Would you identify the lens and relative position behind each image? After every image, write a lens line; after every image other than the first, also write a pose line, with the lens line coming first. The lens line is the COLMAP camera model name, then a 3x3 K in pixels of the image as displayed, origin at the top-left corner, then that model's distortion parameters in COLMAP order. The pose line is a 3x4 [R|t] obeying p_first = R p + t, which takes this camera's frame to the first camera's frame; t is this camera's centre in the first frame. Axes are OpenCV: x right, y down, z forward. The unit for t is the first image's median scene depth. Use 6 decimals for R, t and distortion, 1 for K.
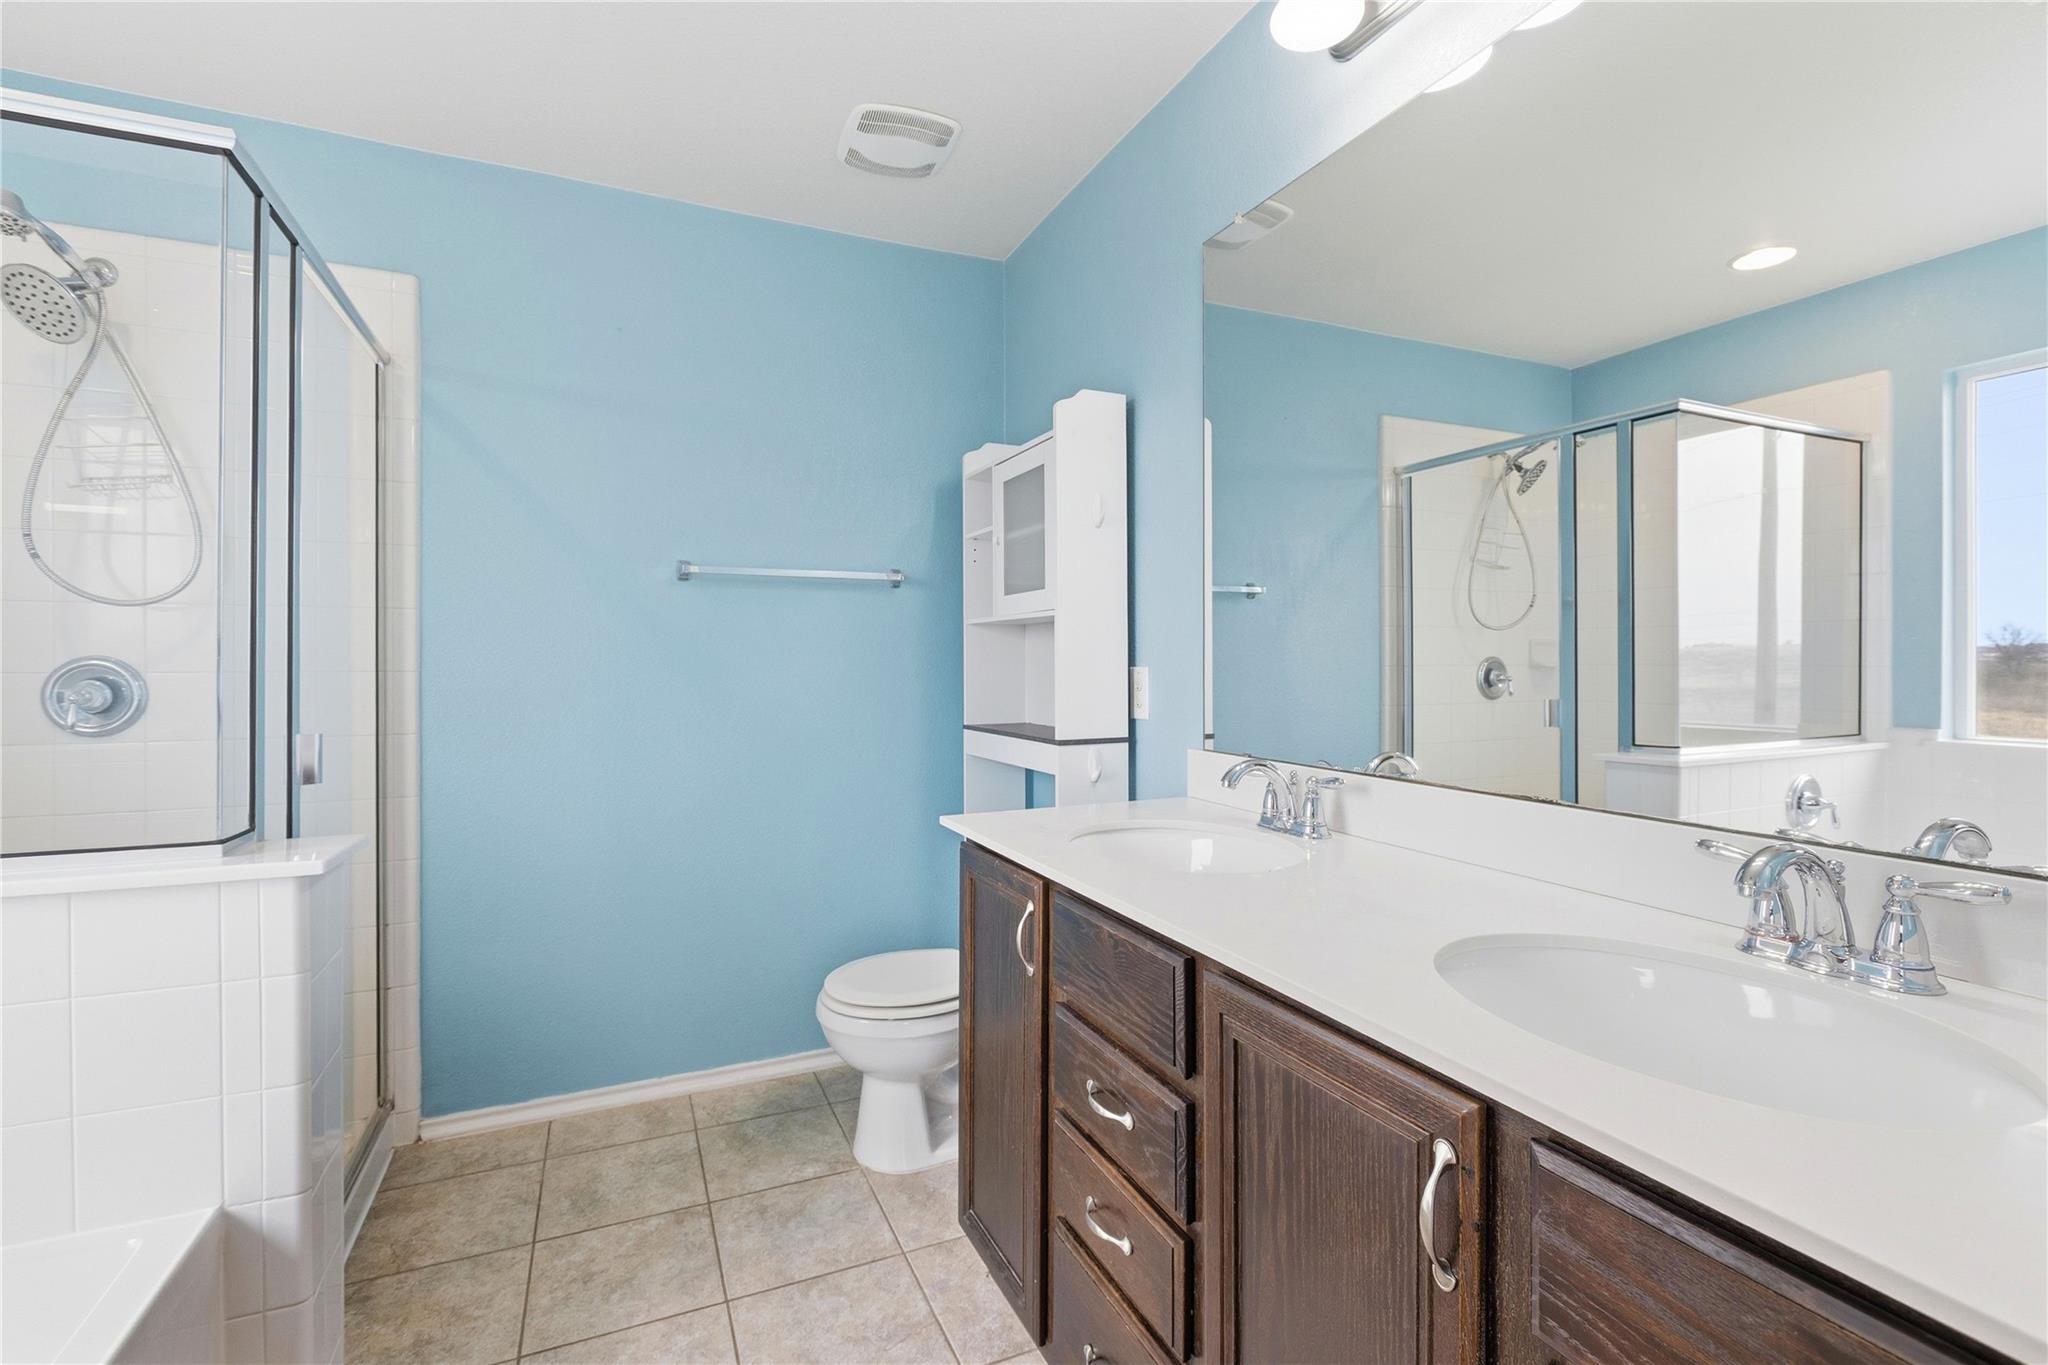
lens RADIAL K [[931.0, 0, 1017.5], [0, 931.0, 654.8], [0, 0, 1]] dist [-0.001807, -0.000682]
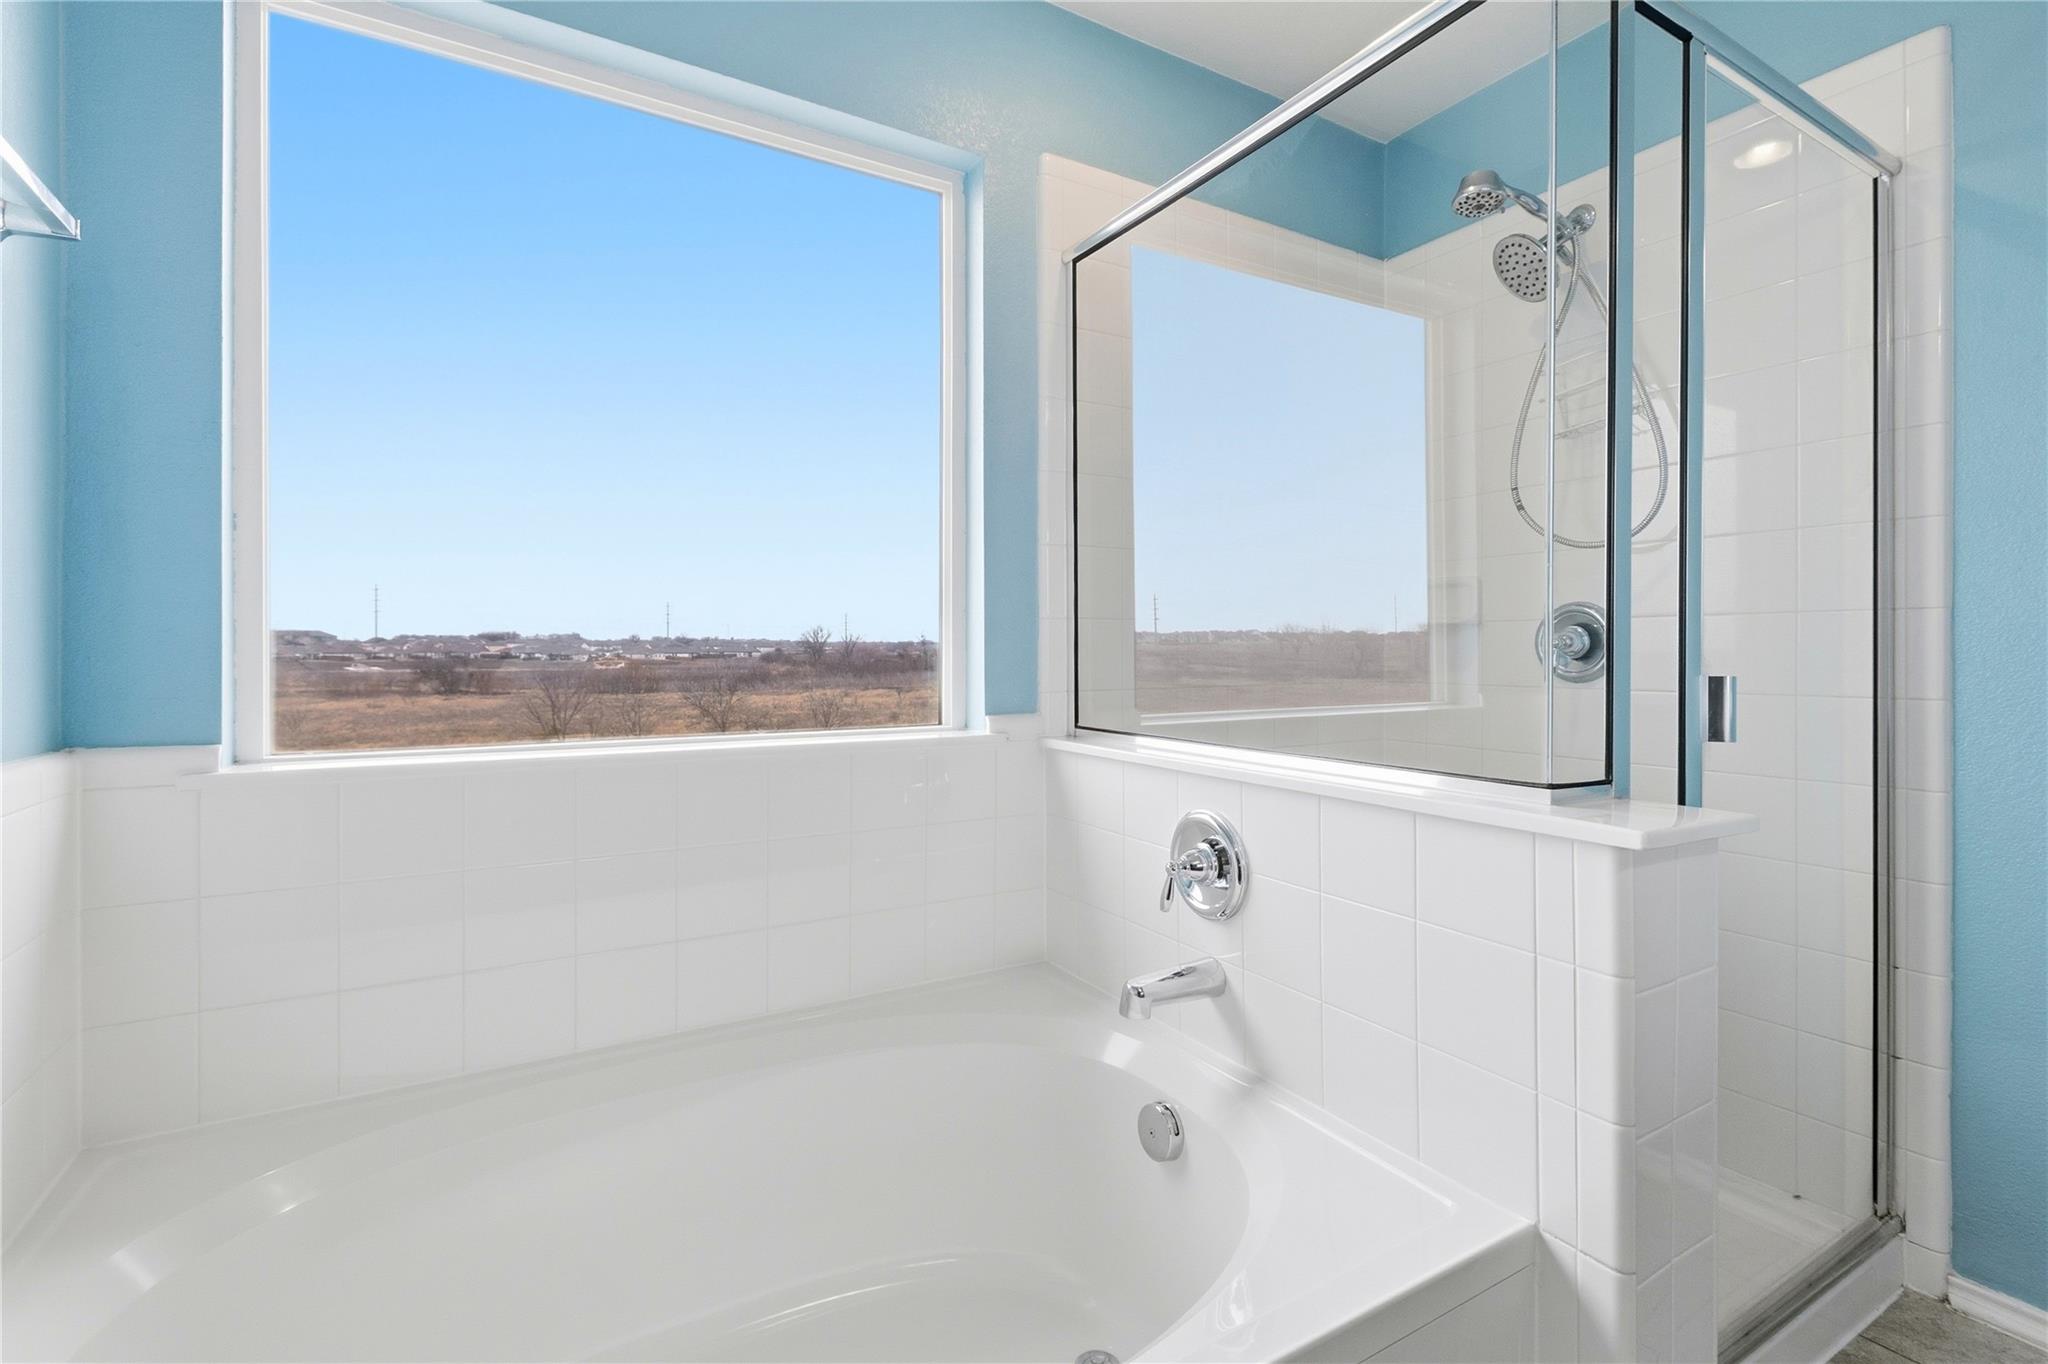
lens RADIAL K [[931.0, 0, 1017.5], [0, 931.0, 654.3], [0, 0, 1]] dist [-0.001807, -0.000682]
pose [[0.110713, 0.003841, -0.993845, -0.051610], [0.004860, 0.999978, 0.004406, 0.046983], [0.993841, -0.005318, 0.110691, 0.265292]]
